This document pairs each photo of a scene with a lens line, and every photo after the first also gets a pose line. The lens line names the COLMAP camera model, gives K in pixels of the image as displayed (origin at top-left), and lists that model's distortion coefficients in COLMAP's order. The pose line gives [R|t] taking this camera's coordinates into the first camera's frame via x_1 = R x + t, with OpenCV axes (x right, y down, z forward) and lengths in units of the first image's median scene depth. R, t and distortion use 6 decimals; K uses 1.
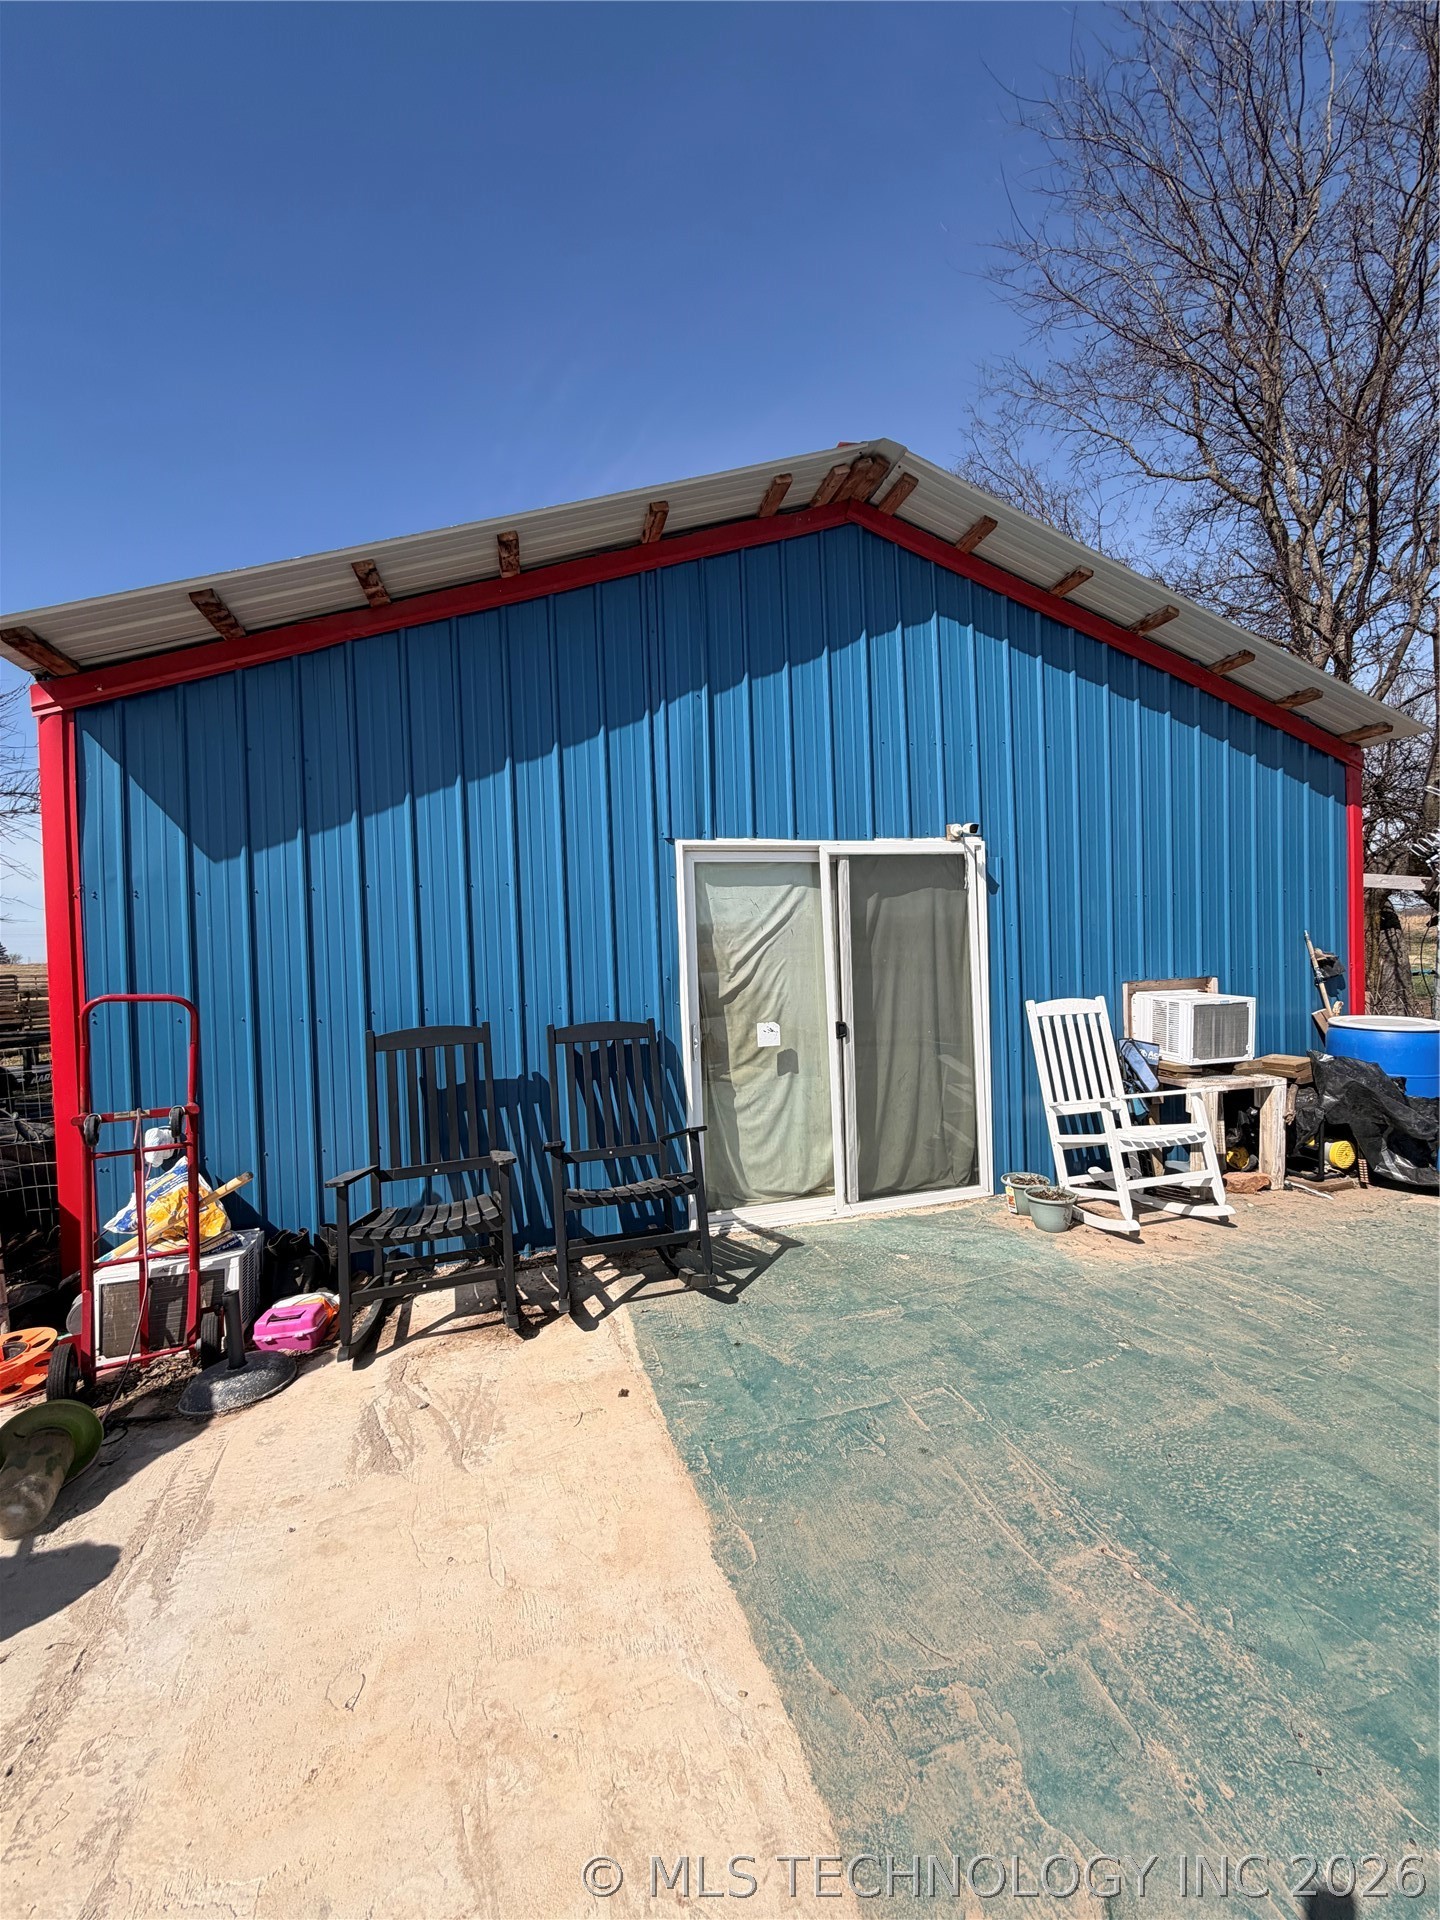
lens RADIAL K [[803.5, 0, 656.0], [0, 803.5, 965.3], [0, 0, 1]] dist [-0.000912, -0.000048]
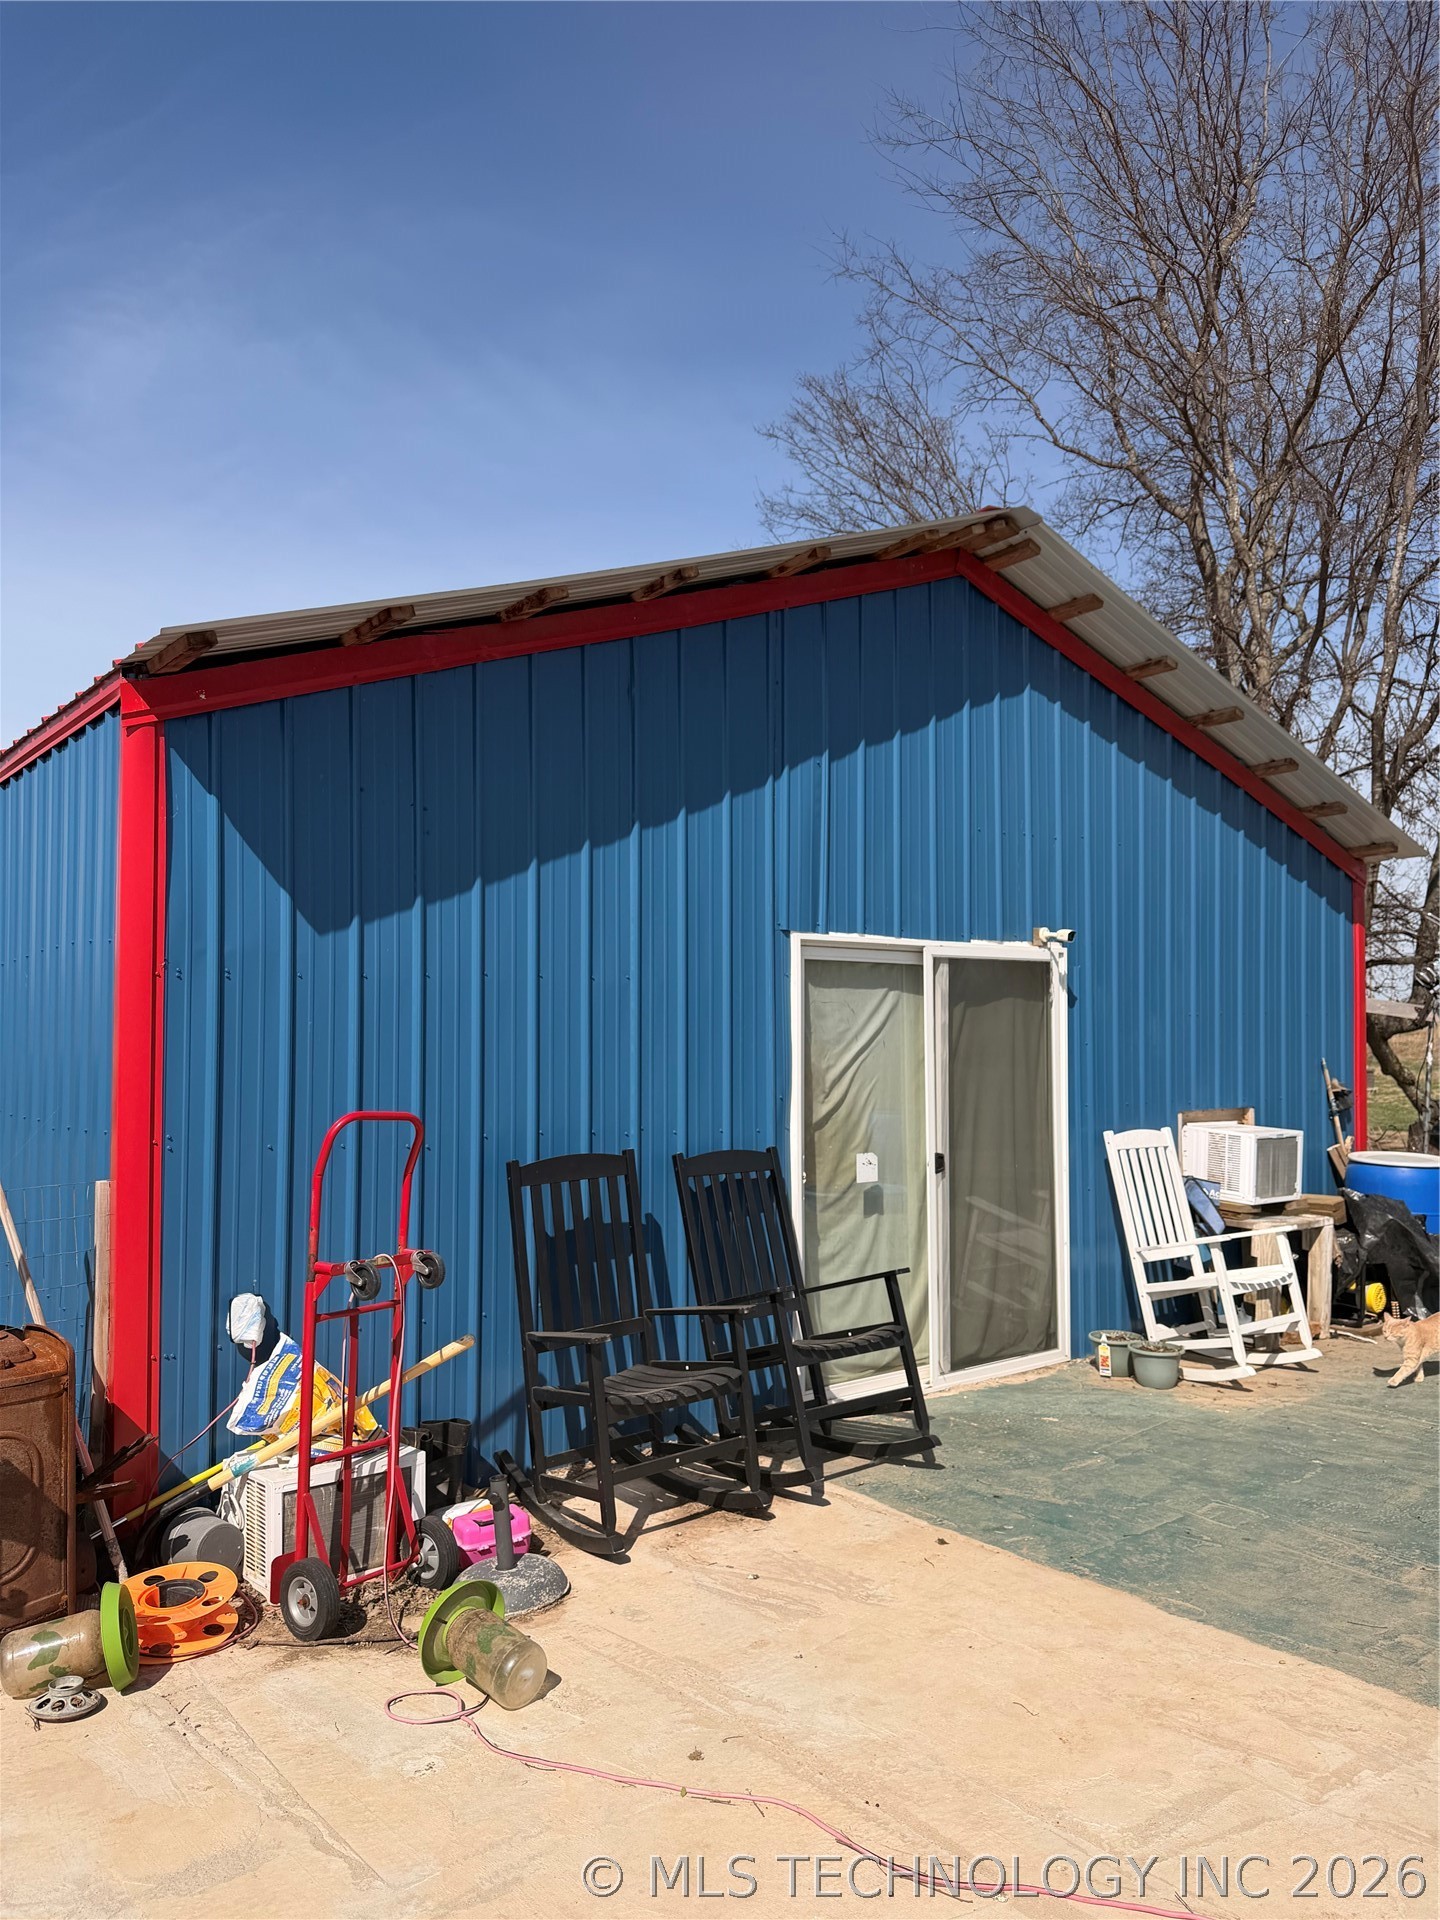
lens RADIAL K [[1353.4, 0, 720.0], [0, 1353.4, 991.7], [0, 0, 1]] dist [0.140680, -0.265304]
pose [[0.927025, 0.046920, 0.372054, -0.523457], [-0.025212, 0.997695, -0.063001, -0.003439], [-0.374152, 0.049023, 0.926071, -0.249655]]
